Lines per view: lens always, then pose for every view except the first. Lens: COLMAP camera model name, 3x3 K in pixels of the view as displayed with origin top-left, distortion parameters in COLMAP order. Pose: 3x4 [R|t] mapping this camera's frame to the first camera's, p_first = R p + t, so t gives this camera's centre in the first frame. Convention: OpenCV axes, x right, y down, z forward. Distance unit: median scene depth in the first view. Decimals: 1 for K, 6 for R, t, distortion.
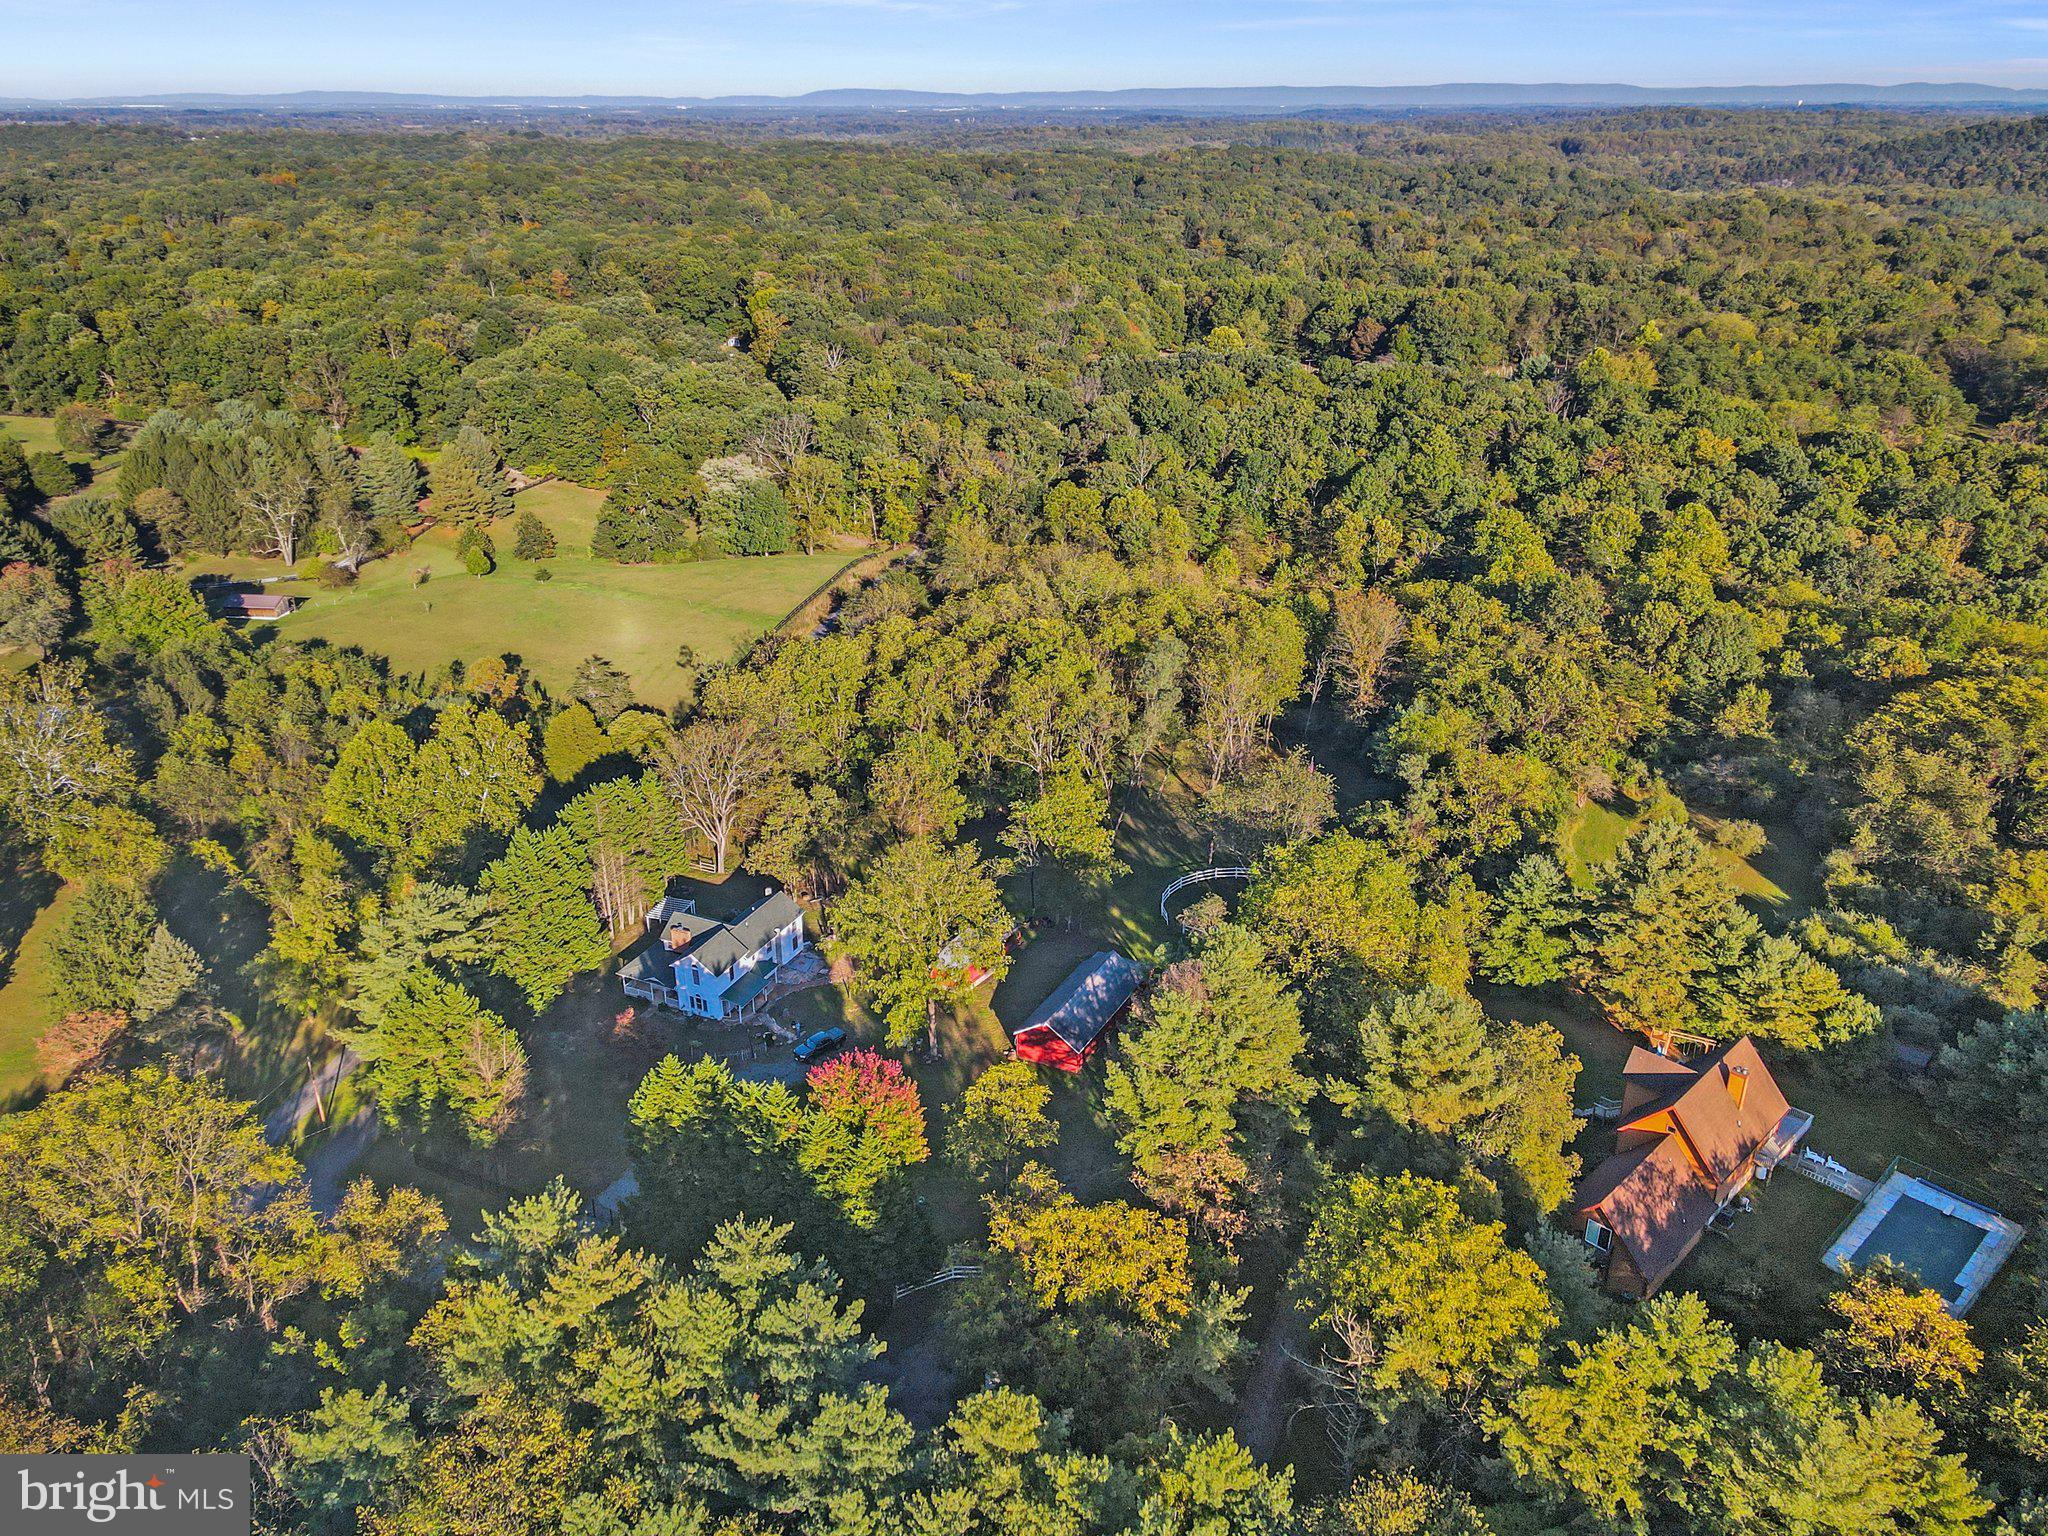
lens RADIAL K [[1518.9, 0, 1024.0], [0, 1518.9, 768.0], [0, 0, 1]] dist [0.029440, 0.002231]
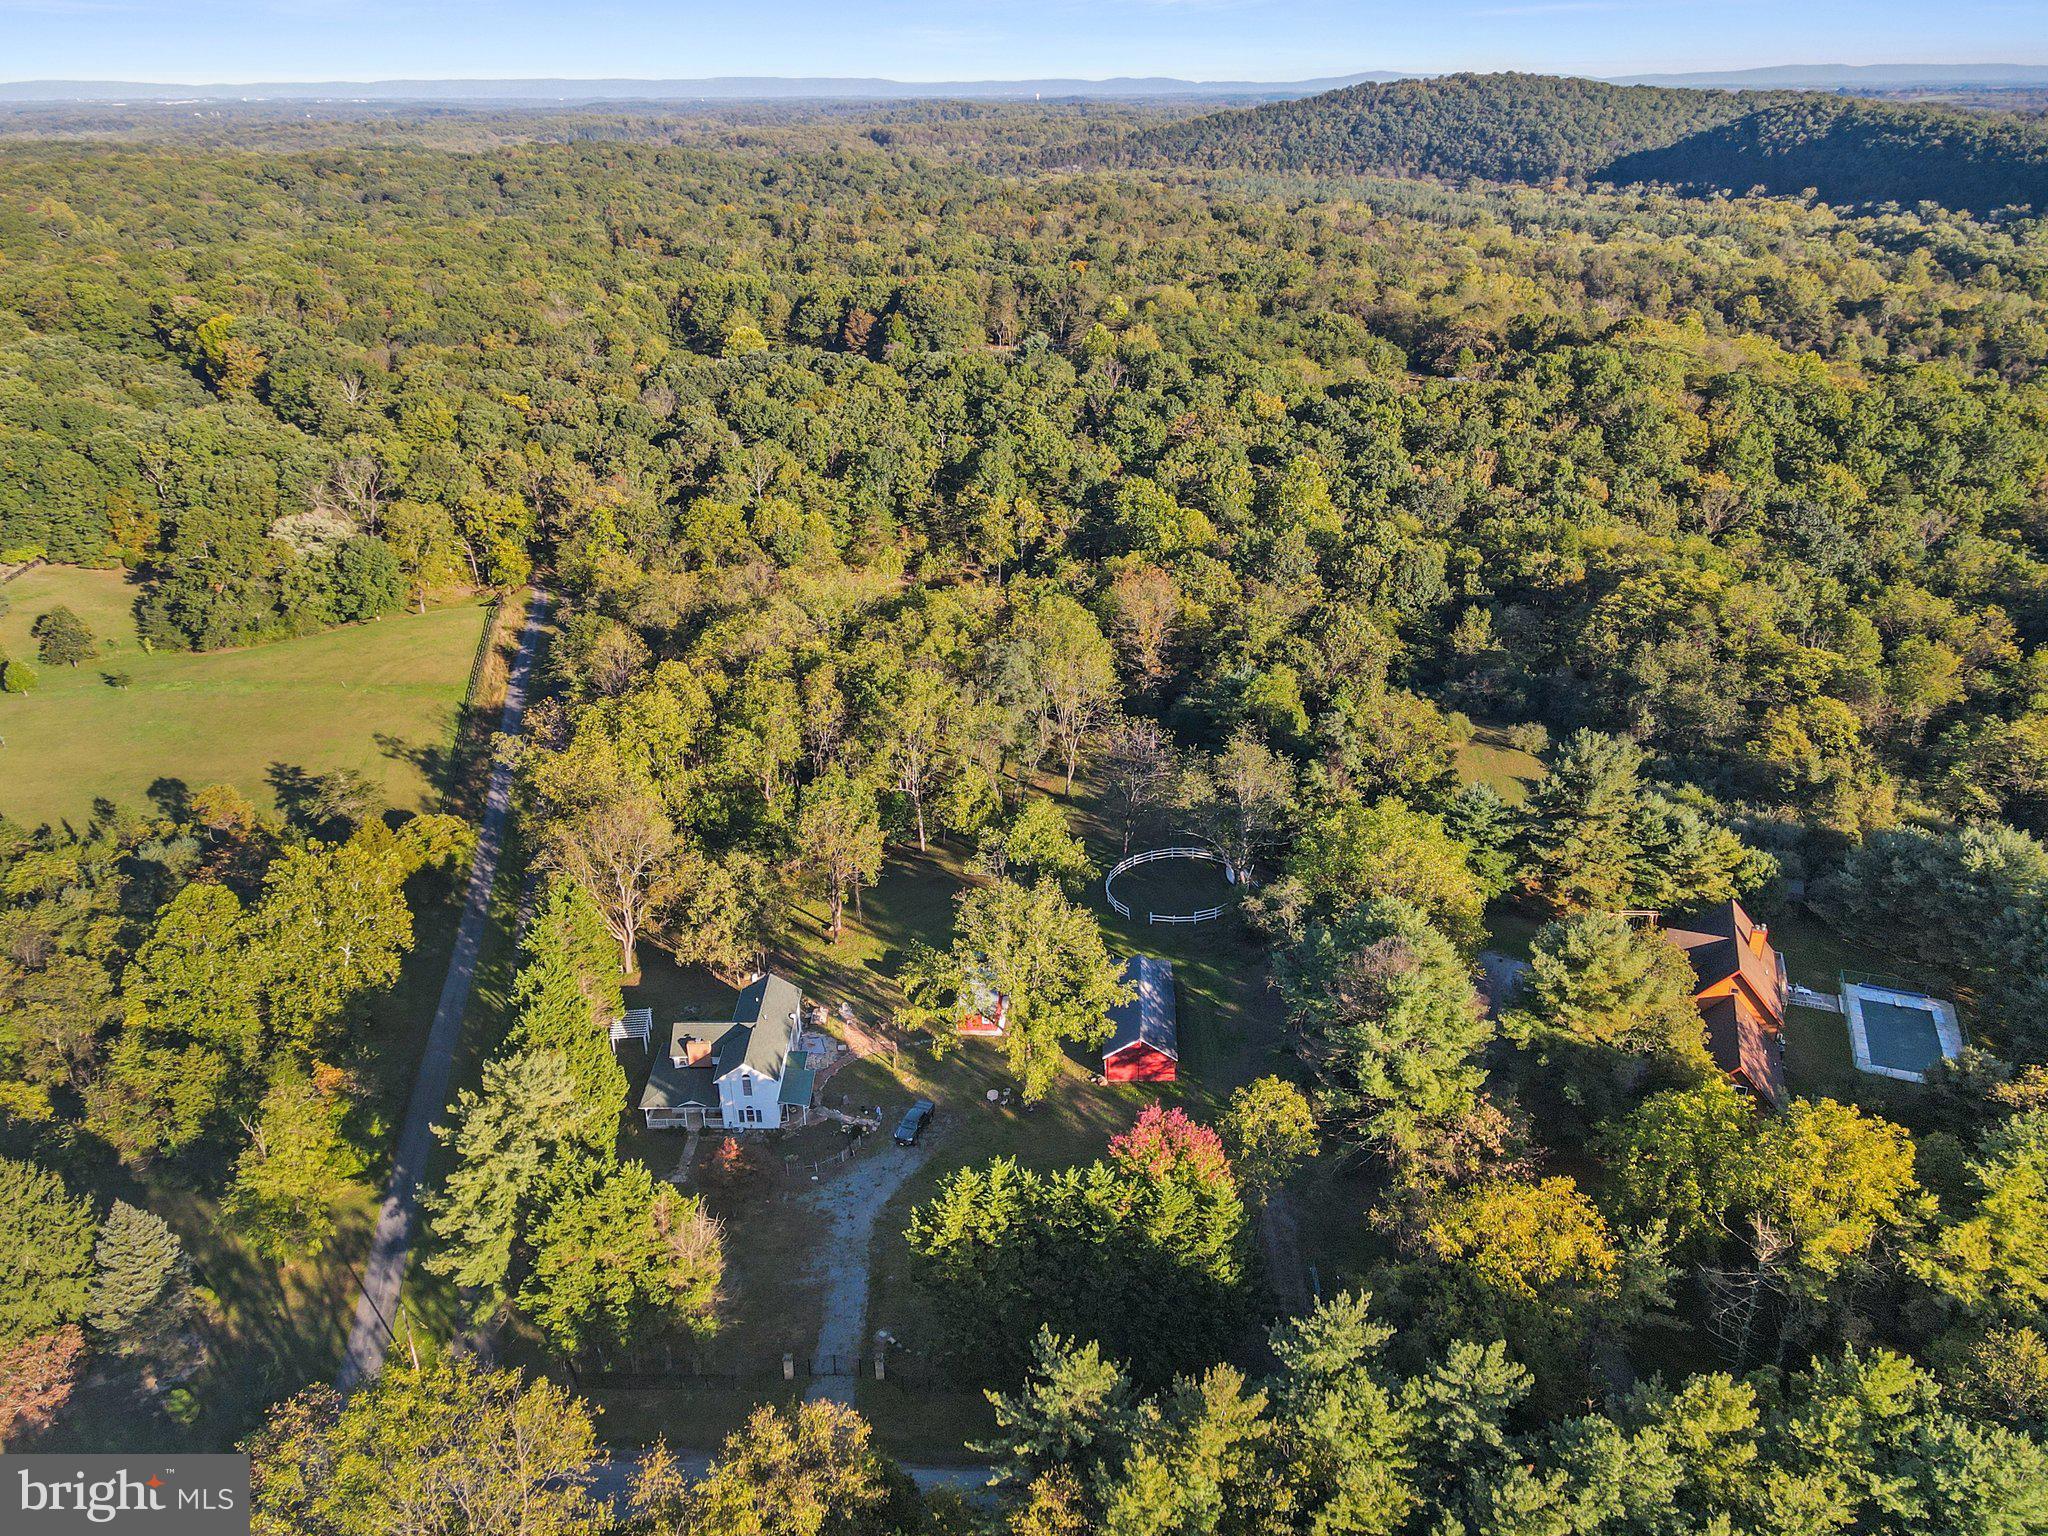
lens RADIAL K [[1501.3, 0, 1024.0], [0, 1501.3, 768.0], [0, 0, 1]] dist [-0.000433, 0.074569]
pose [[0.910422, -0.179375, 0.372769, -0.174352], [0.175895, 0.983441, 0.043636, -0.027945], [-0.374424, 0.025841, 0.926898, 0.053462]]
